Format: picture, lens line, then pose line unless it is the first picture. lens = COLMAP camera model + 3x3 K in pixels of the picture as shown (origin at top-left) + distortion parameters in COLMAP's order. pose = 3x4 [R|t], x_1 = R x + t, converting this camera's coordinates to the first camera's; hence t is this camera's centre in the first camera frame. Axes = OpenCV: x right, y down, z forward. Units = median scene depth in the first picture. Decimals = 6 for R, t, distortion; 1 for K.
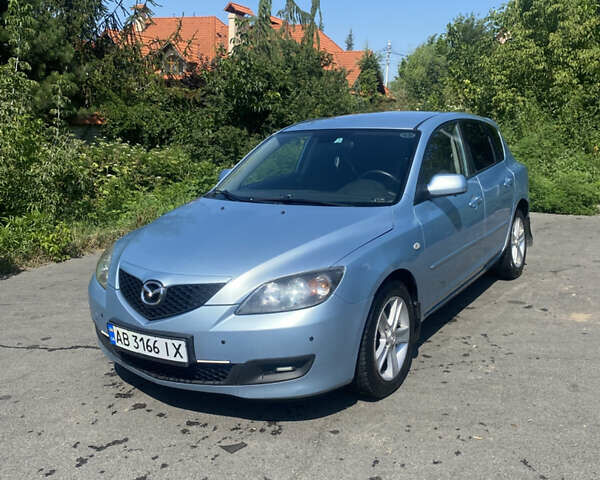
lens RADIAL K [[601.6, 0, 299.9], [0, 601.6, 252.6], [0, 0, 1]] dist [0.135435, -0.272113]
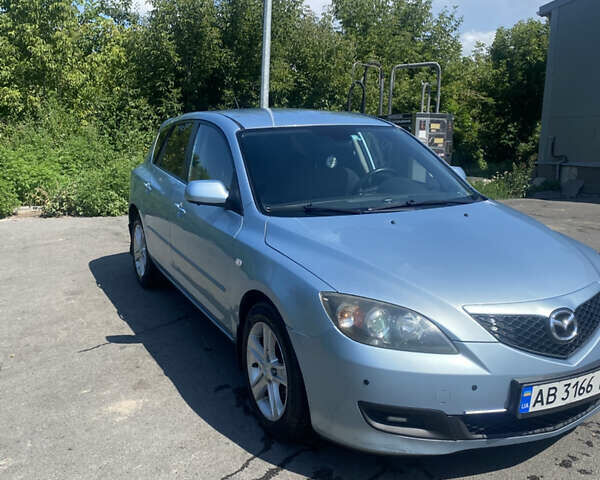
lens RADIAL K [[605.1, 0, 300.0], [0, 605.1, 240.0], [0, 0, 1]] dist [0.139607, -0.267739]
pose [[0.508852, -0.153065, 0.847137, -0.842856], [0.175866, 0.981795, 0.071757, -0.125806], [-0.842699, 0.112469, 0.526507, 0.658275]]
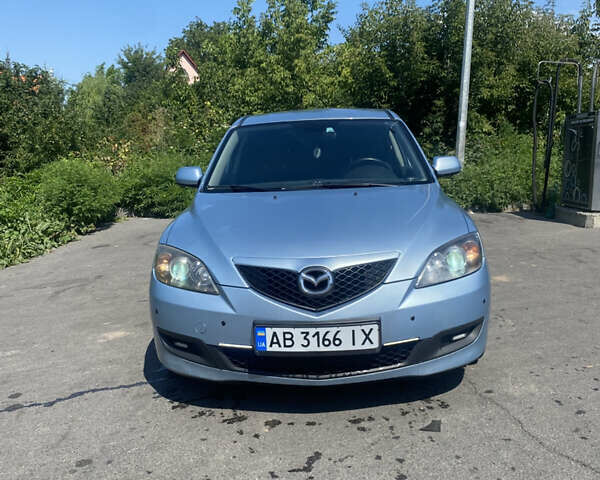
lens RADIAL K [[605.1, 0, 300.0], [0, 605.1, 240.0], [0, 0, 1]] dist [0.139607, -0.267739]
pose [[0.857877, -0.093969, 0.505190, -0.546488], [0.129067, 0.991024, -0.034835, 0.026937], [-0.497382, 0.095087, 0.862305, 0.183515]]
